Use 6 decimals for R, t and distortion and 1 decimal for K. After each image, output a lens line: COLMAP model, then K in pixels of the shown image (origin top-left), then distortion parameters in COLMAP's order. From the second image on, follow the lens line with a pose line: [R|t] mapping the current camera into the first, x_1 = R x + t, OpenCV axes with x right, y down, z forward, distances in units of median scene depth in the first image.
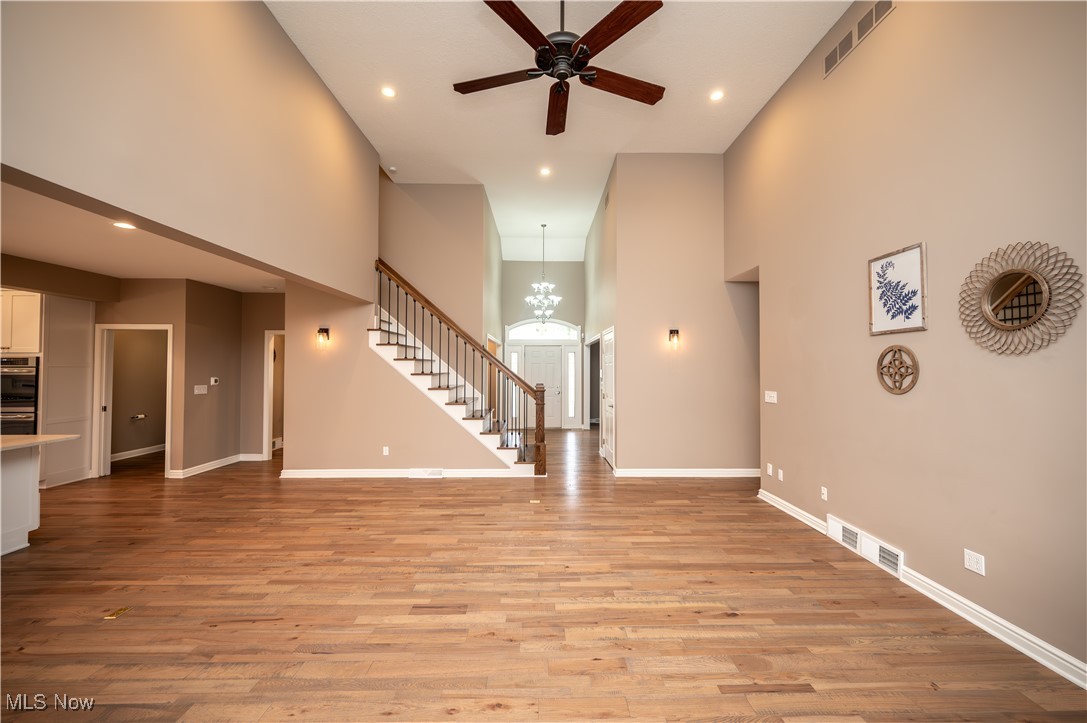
lens RADIAL K [[430.5, 0, 551.6], [0, 430.5, 358.2], [0, 0, 1]] dist [-0.001898, -0.000149]
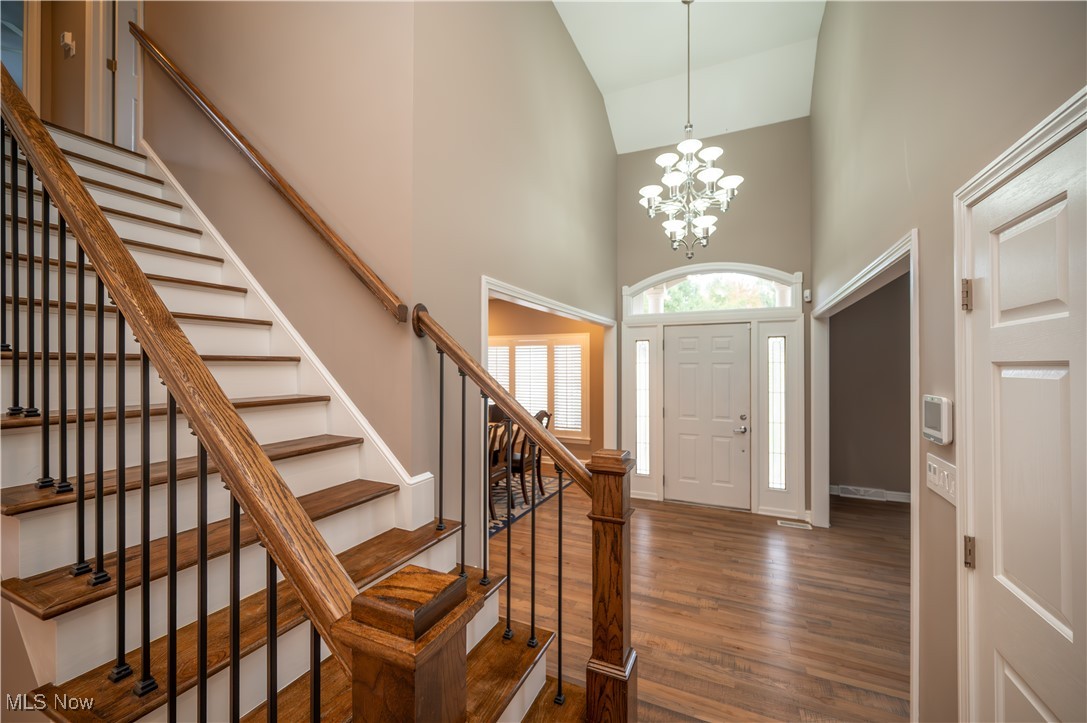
lens RADIAL K [[429.6, 0, 546.6], [0, 429.6, 363.4], [0, 0, 1]] dist [0.001323, 0.000154]
pose [[0.896477, -0.003757, -0.443075, 0.100942], [0.010875, 0.999849, 0.013525, 0.011540], [0.442958, -0.016943, 0.896382, 1.712848]]
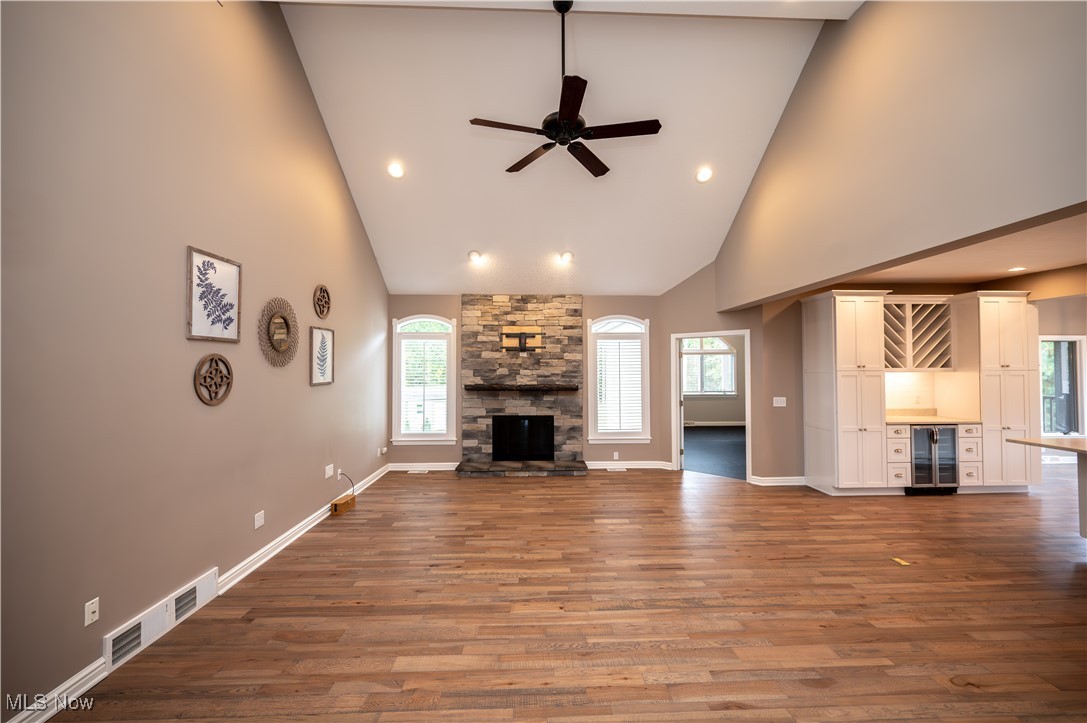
lens RADIAL K [[434.8, 0, 543.5], [0, 434.8, 361.5], [0, 0, 1]] dist [-0.002191, -0.000449]
pose [[-0.999981, 0.000315, -0.006174, 0.077656], [0.000542, 0.999320, -0.036871, 0.022245], [0.006158, -0.036874, -0.999301, 1.904872]]
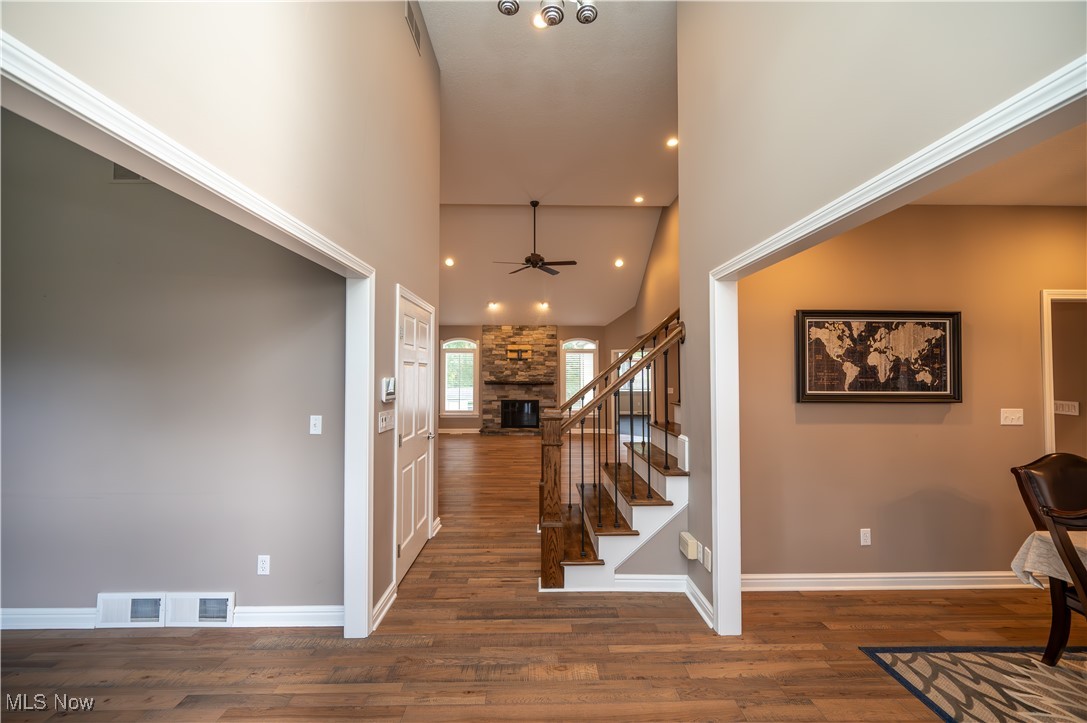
lens RADIAL K [[429.6, 0, 546.6], [0, 429.6, 363.4], [0, 0, 1]] dist [0.001323, 0.000154]
pose [[-0.999999, -0.001259, 0.000989, -0.048151], [-0.001300, 0.999062, -0.043274, 0.065415], [-0.000933, -0.043275, -0.999063, 3.180043]]
